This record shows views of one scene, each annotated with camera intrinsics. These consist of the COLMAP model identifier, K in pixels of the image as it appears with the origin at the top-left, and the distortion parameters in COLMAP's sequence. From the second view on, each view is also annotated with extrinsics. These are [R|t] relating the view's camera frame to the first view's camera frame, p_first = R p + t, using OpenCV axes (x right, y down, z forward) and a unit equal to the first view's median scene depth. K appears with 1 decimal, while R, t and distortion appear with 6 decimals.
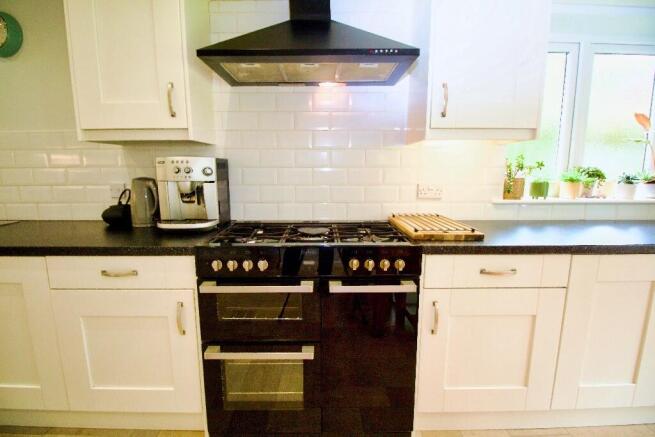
lens RADIAL K [[305.4, 0, 326.8], [0, 305.4, 215.4], [0, 0, 1]] dist [-0.007488, -0.001440]
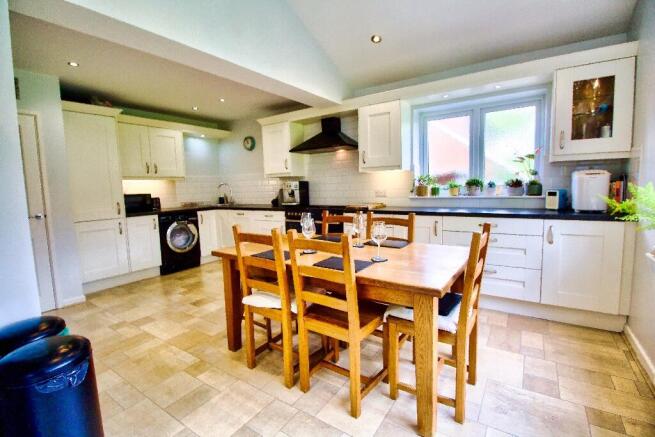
lens RADIAL K [[305.4, 0, 325.8], [0, 305.4, 218.4], [0, 0, 1]] dist [-0.007488, -0.001440]
pose [[0.820992, 0.035984, -0.569804, 1.544997], [-0.061999, 0.997729, -0.026321, 0.228010], [0.567563, 0.056937, 0.821359, -1.255333]]
